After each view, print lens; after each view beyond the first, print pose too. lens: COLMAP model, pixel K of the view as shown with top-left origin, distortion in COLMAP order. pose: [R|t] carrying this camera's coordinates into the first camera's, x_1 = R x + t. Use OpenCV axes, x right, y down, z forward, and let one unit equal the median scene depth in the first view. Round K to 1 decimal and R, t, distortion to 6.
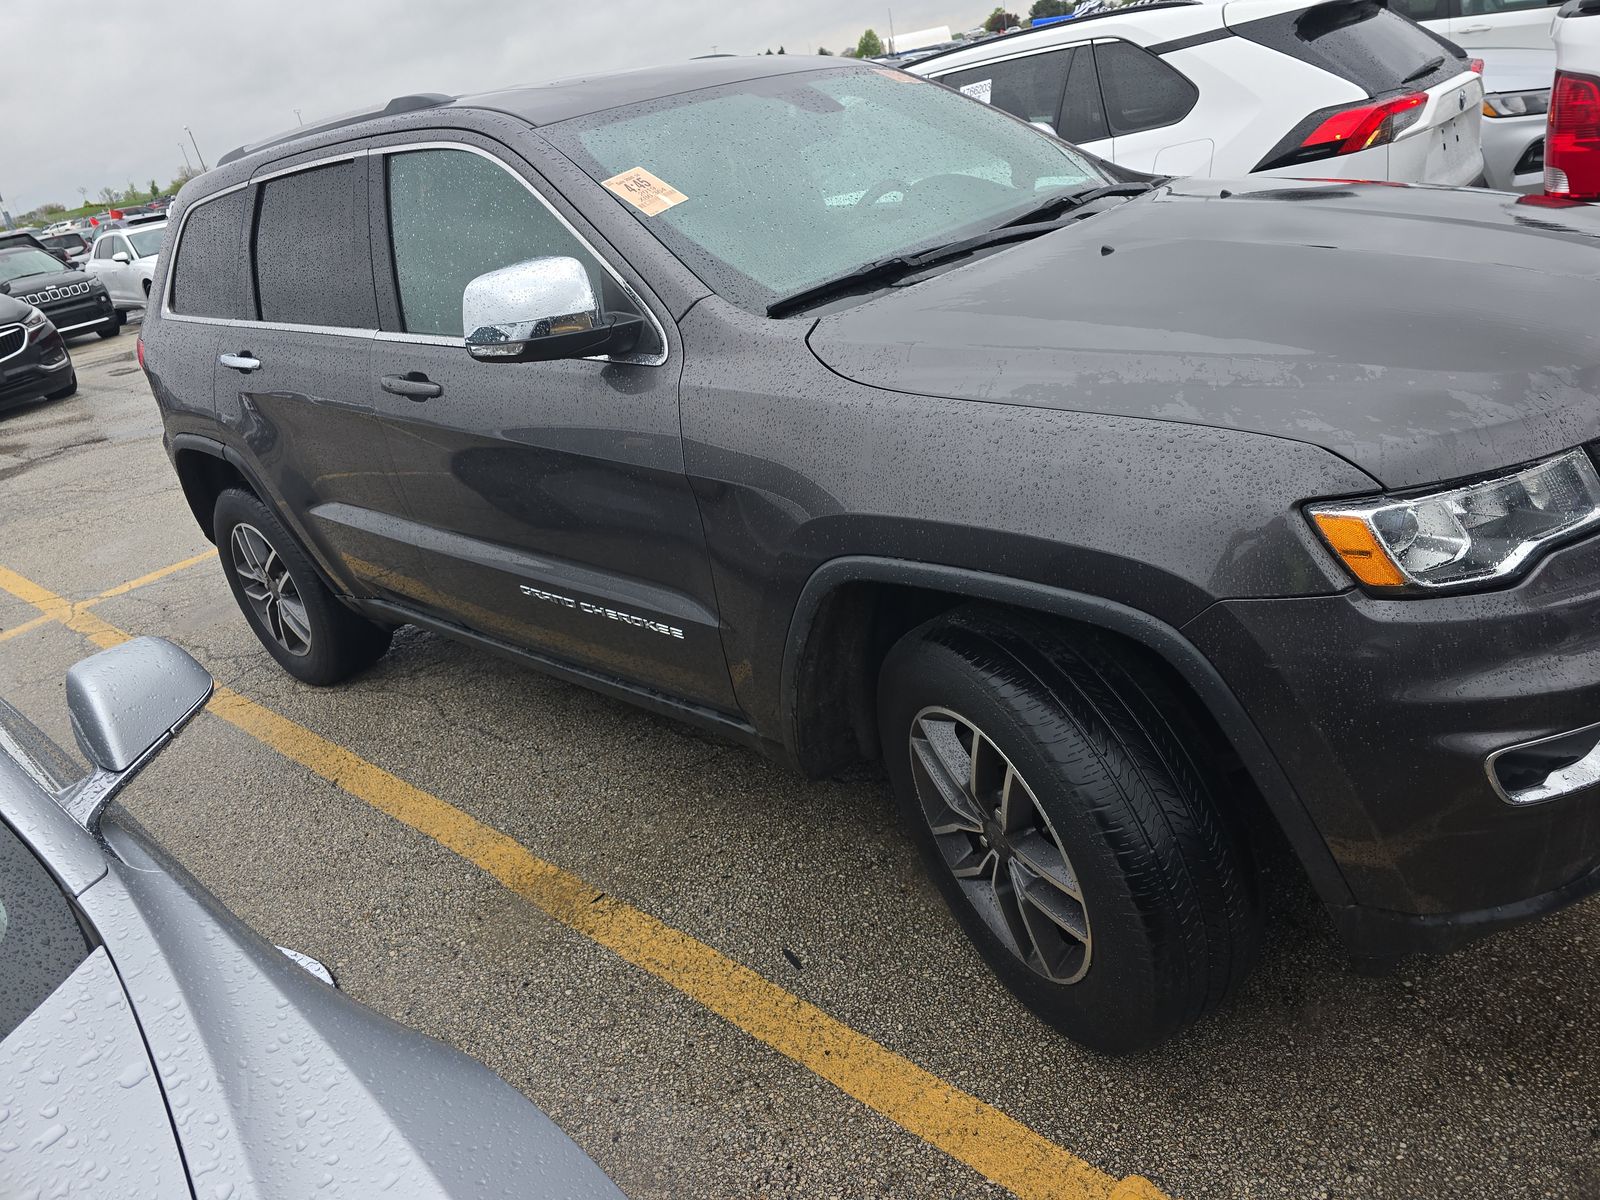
lens RADIAL K [[1058.0, 0, 806.4], [0, 1058.0, 600.4], [0, 0, 1]] dist [0.033017, 0.000559]
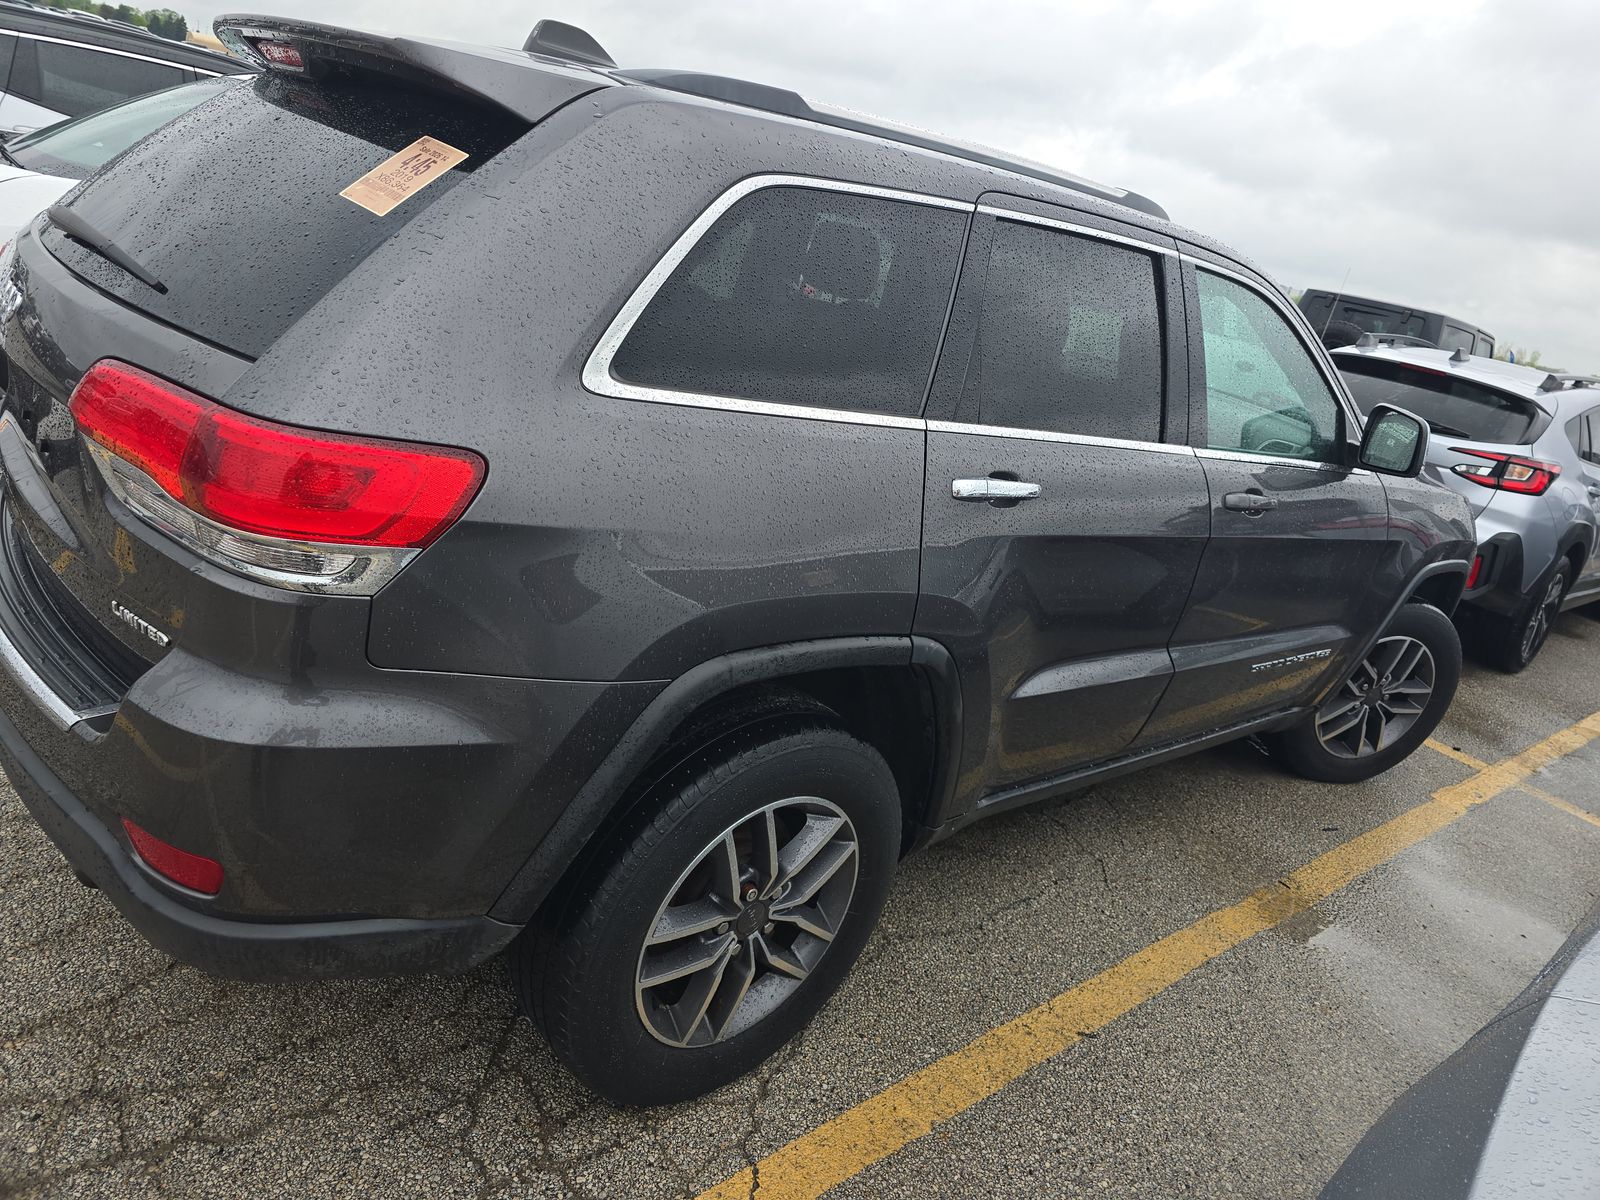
lens RADIAL K [[1058.0, 0, 801.9], [0, 1058.0, 608.0], [0, 0, 1]] dist [0.033017, 0.000559]
pose [[0.119622, -0.155556, 0.980558, -1.097939], [0.207798, 0.969697, 0.128483, -0.244744], [-0.970830, 0.188389, 0.148321, 0.977423]]
